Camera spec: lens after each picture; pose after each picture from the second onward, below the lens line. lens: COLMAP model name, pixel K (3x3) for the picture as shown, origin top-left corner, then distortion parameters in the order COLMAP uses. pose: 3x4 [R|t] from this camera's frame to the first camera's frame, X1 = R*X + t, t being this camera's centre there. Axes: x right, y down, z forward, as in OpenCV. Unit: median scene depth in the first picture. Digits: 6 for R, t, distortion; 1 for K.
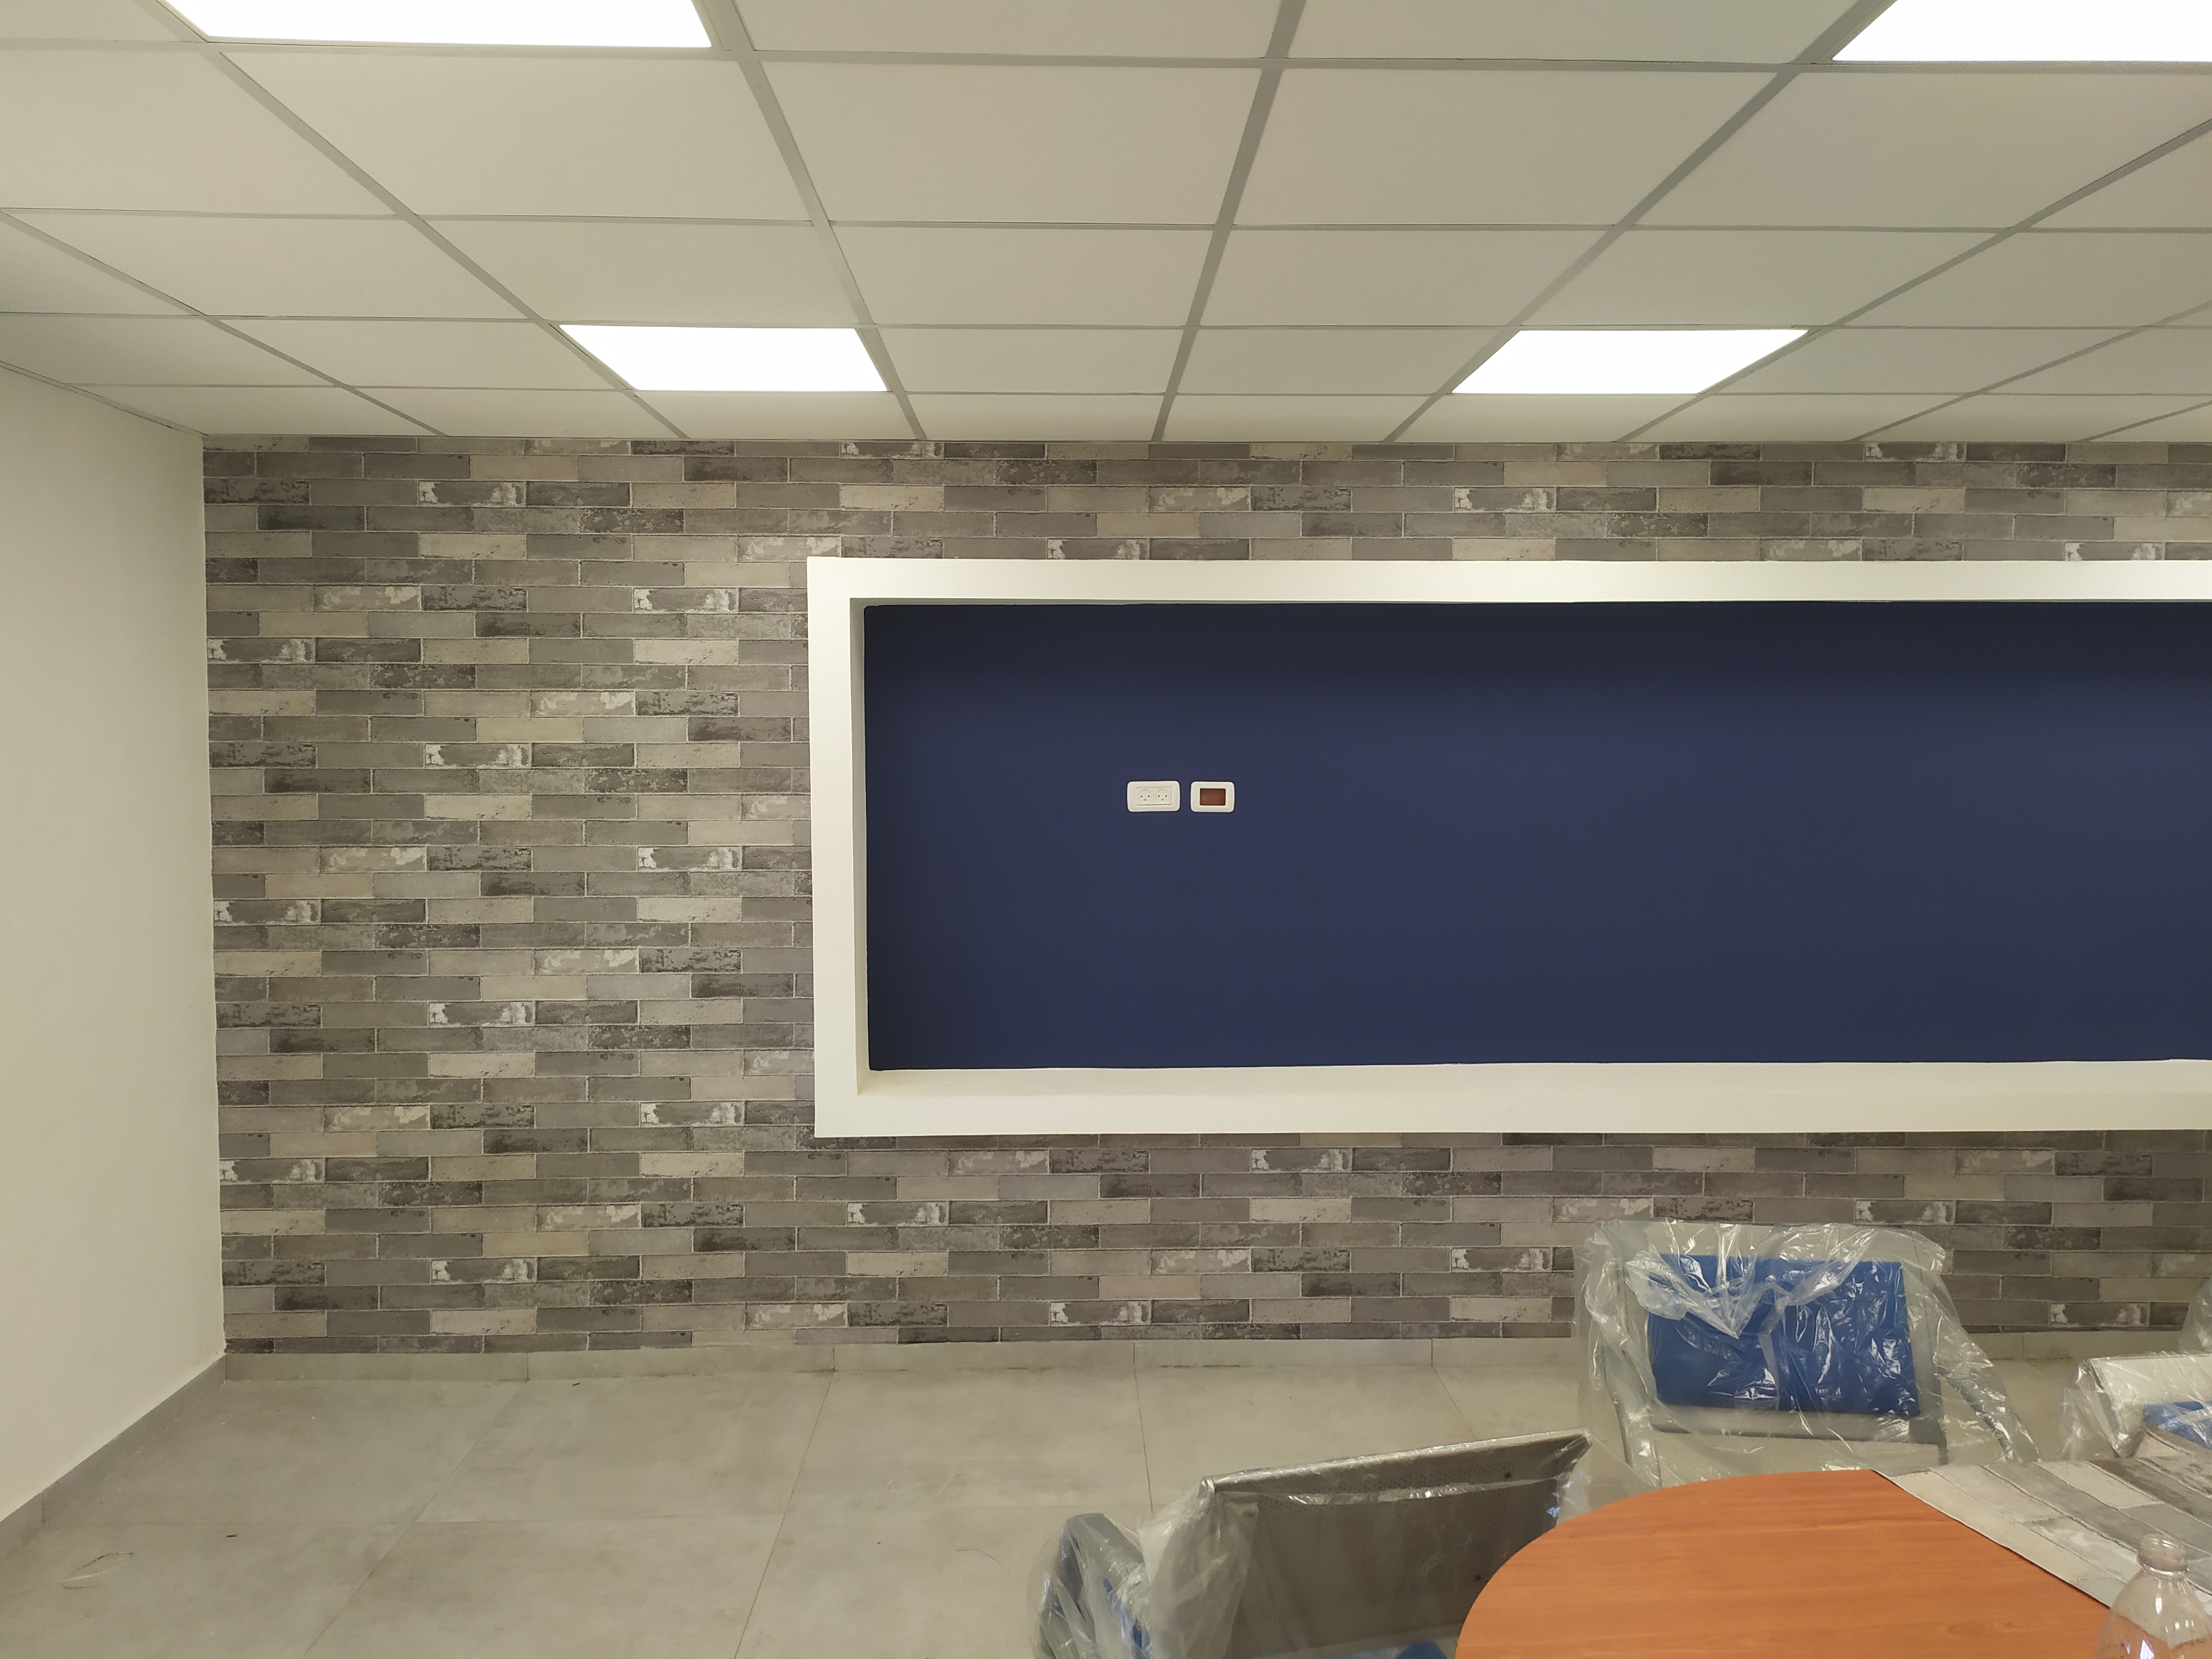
lens RADIAL K [[1669.7, 0, 1106.0], [0, 1669.7, 829.5], [0, 0, 1]] dist [0.035859, 0.000897]
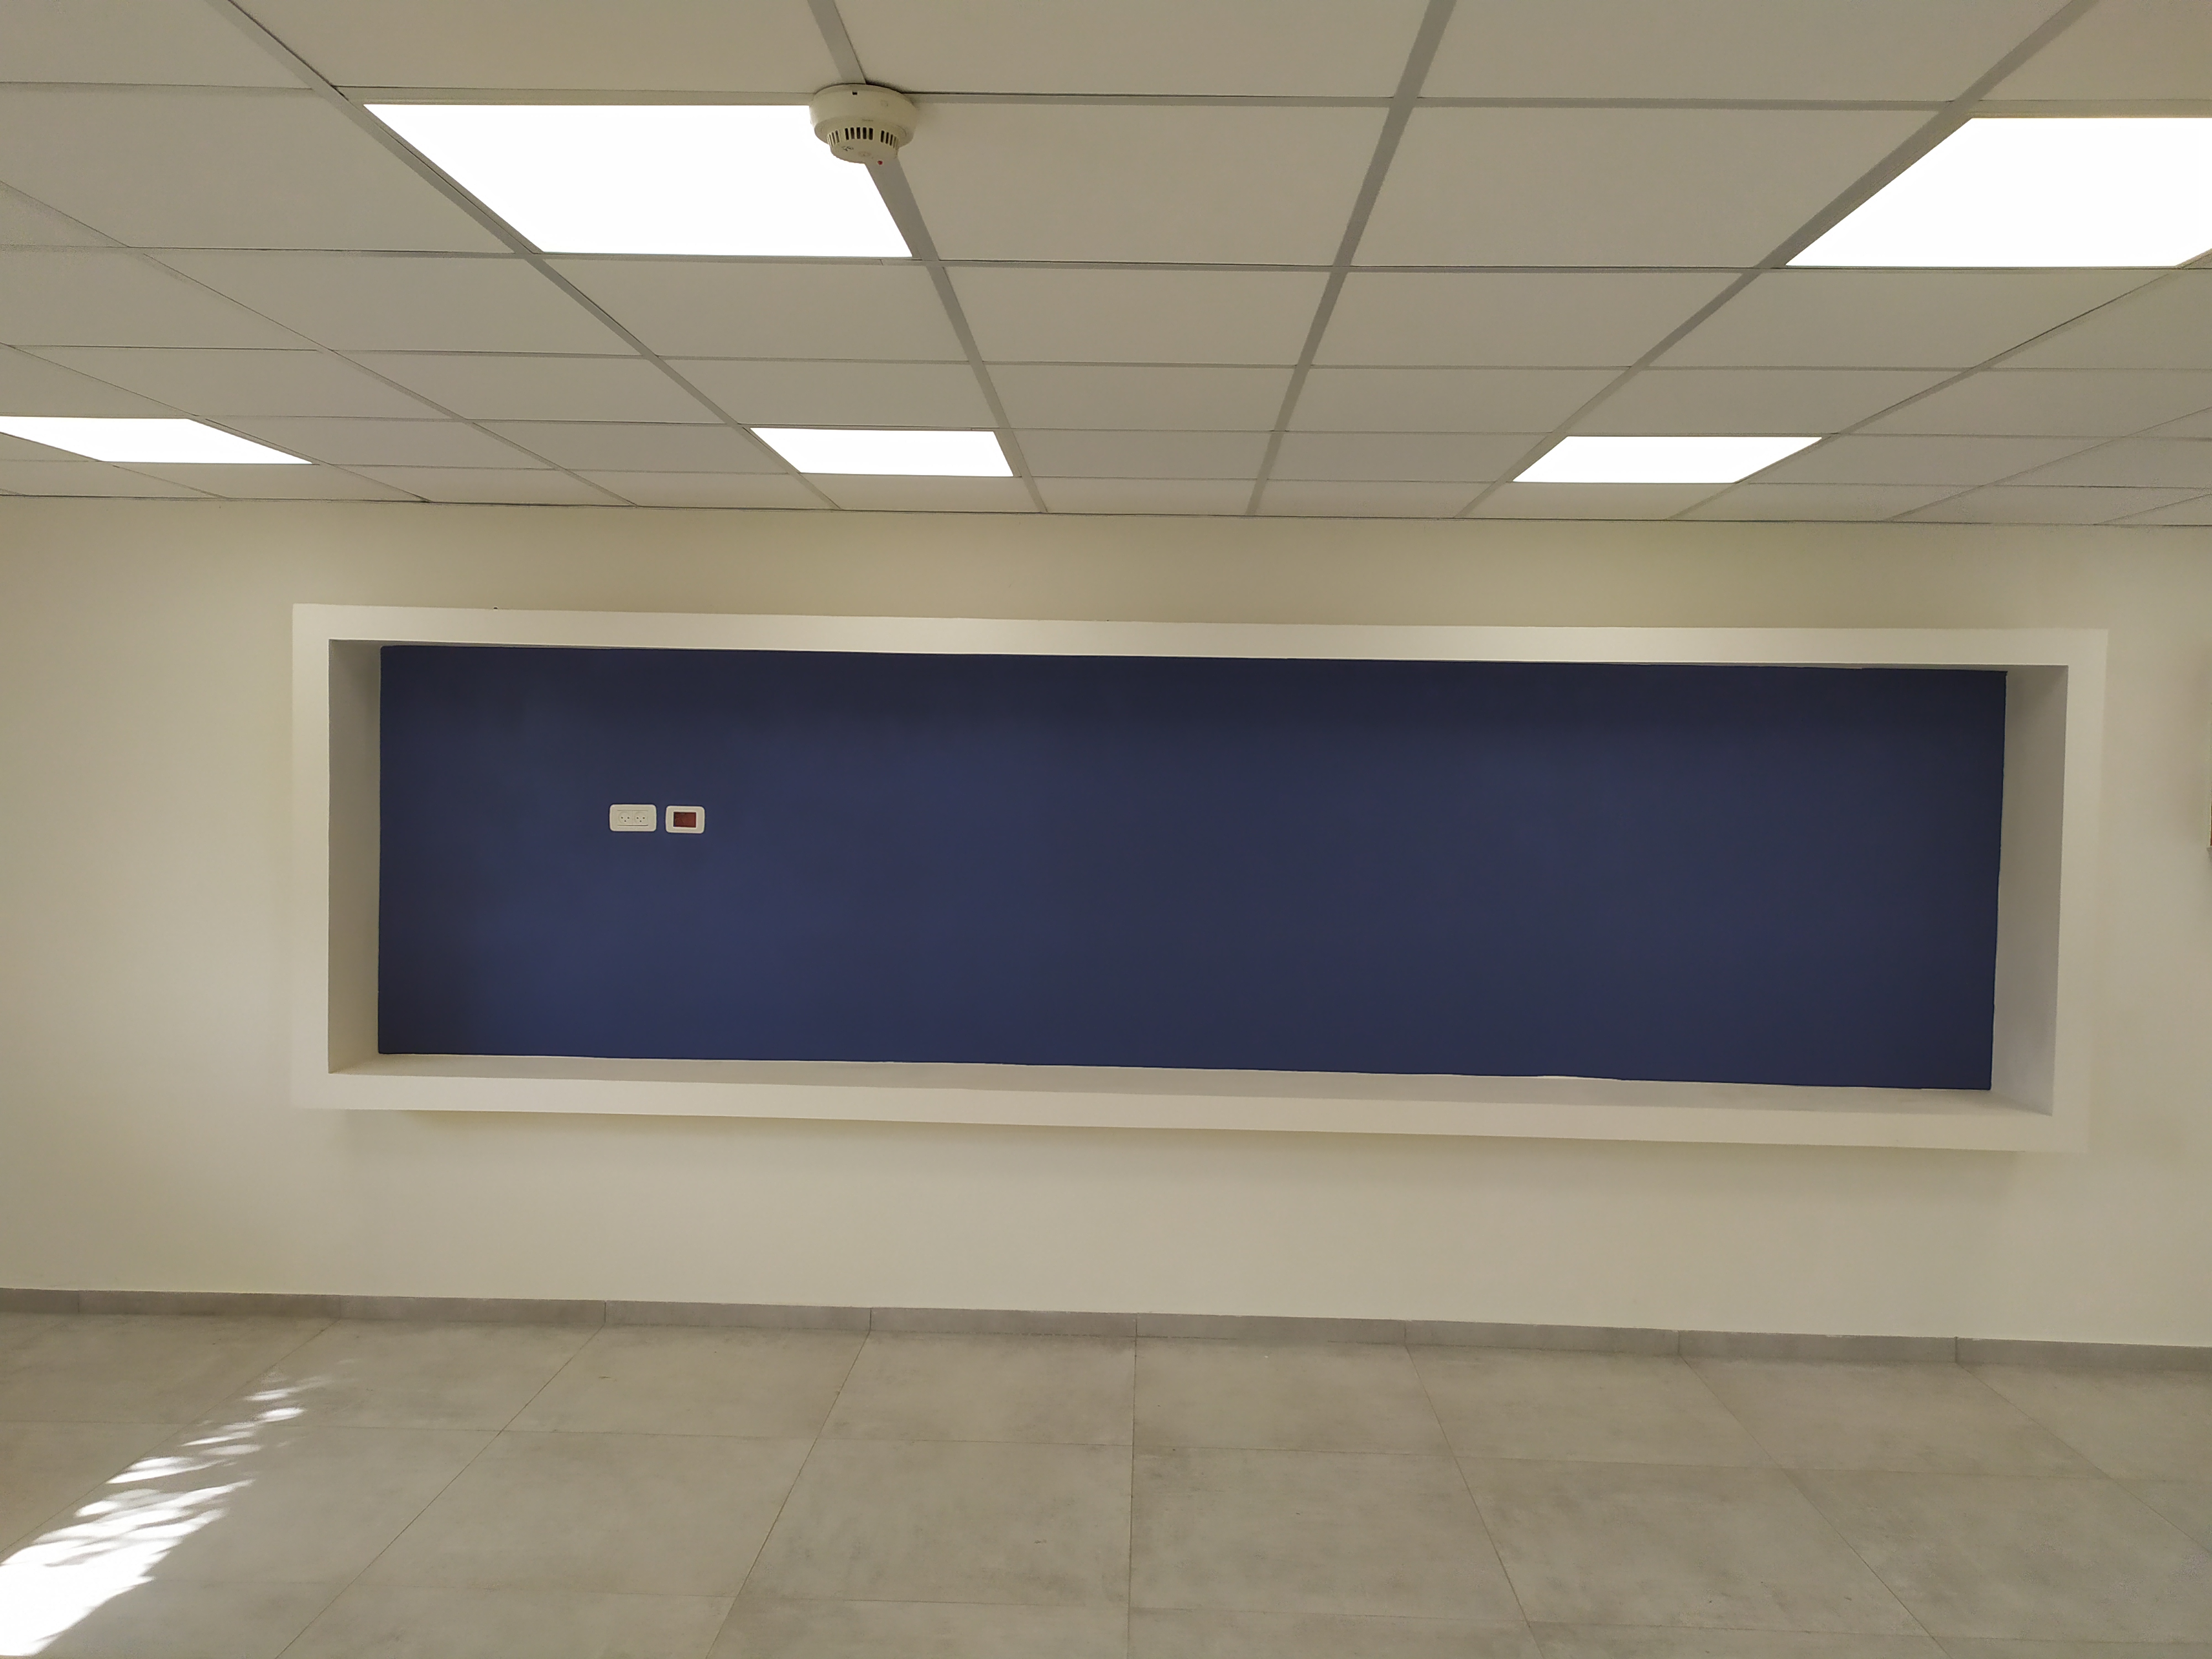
lens RADIAL K [[1669.7, 0, 1106.0], [0, 1669.7, 829.5], [0, 0, 1]] dist [0.035859, 0.000897]
pose [[0.998247, 0.022282, -0.054831, 0.000433], [-0.023077, 0.999637, -0.013906, -0.002333], [0.054501, 0.015147, 0.998399, -0.198140]]
